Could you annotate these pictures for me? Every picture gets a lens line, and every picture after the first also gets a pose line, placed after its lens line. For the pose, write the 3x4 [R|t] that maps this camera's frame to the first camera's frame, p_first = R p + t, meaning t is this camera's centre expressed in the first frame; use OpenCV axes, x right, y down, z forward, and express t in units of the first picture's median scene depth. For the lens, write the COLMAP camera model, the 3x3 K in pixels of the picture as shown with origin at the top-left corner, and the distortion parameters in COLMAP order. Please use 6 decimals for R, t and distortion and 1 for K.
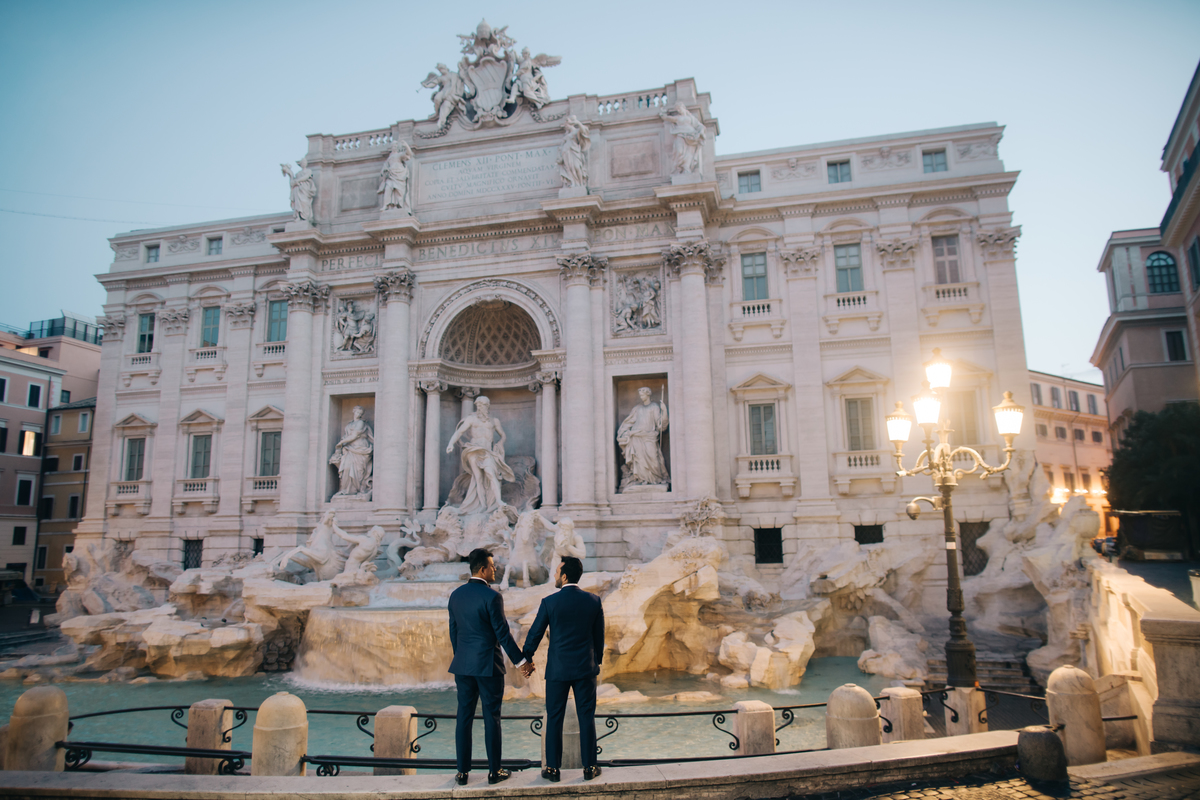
lens RADIAL K [[769.0, 0, 580.3], [0, 769.0, 397.4], [0, 0, 1]] dist [-0.030066, 0.040285]
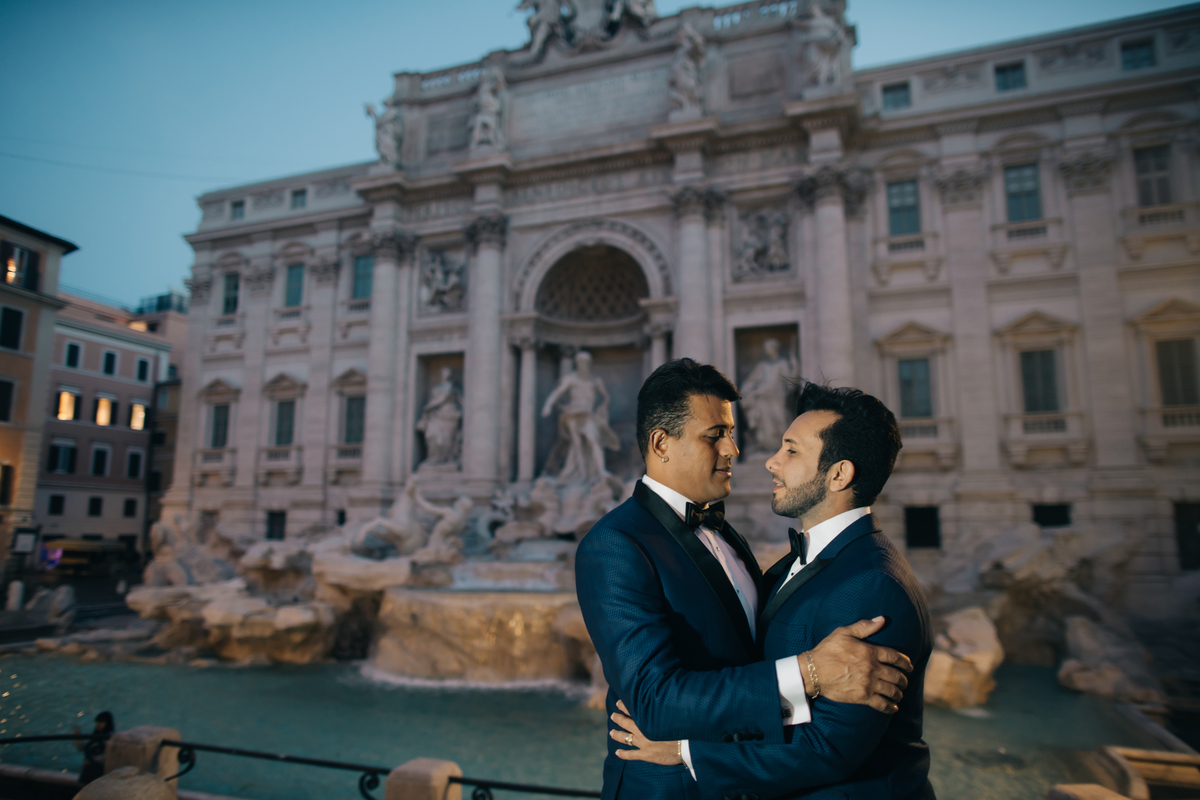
lens RADIAL K [[787.3, 0, 597.4], [0, 787.3, 389.1], [0, 0, 1]] dist [-0.041590, 0.042179]
pose [[0.993488, -0.001884, -0.113923, -0.008261], [0.003143, 0.999936, 0.010872, 0.029001], [0.113895, -0.011159, 0.993430, 0.103358]]
